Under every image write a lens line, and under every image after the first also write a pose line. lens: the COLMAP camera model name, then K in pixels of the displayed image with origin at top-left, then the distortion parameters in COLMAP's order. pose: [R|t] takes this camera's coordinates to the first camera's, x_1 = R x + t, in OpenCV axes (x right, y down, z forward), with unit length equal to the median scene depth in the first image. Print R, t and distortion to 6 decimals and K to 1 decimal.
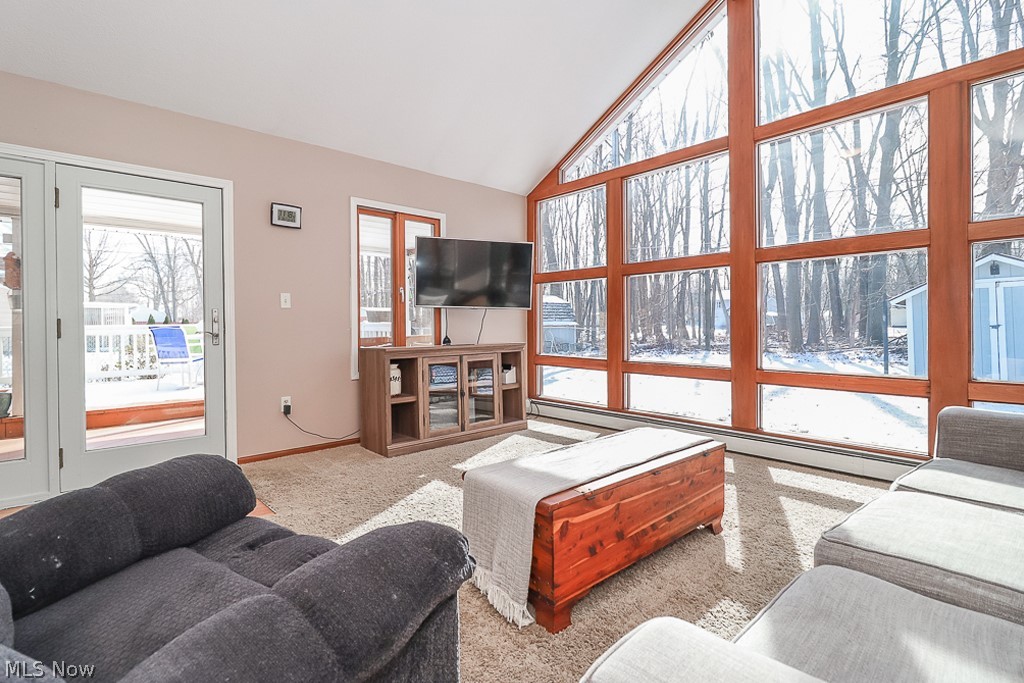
lens RADIAL K [[482.3, 0, 509.7], [0, 482.3, 332.2], [0, 0, 1]] dist [0.002408, -0.001252]
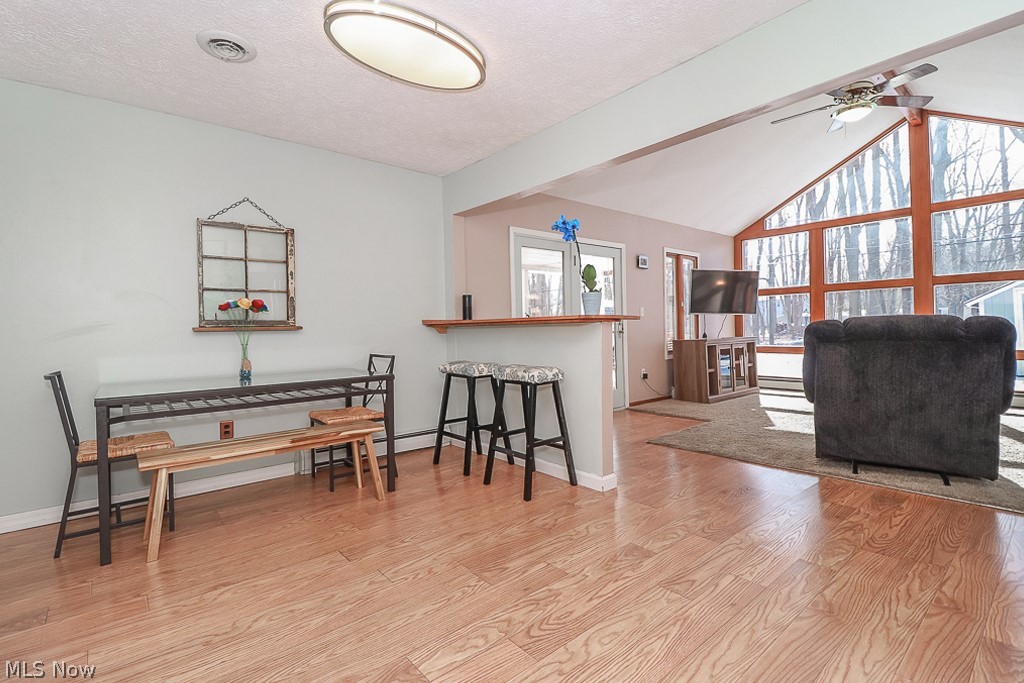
lens RADIAL K [[482.3, 0, 514.2], [0, 482.3, 335.2], [0, 0, 1]] dist [0.002408, -0.001252]
pose [[0.999628, -0.014527, -0.023063, -0.698574], [0.014392, 0.999878, -0.005997, 0.016231], [0.023147, 0.005663, 0.999716, -0.548361]]
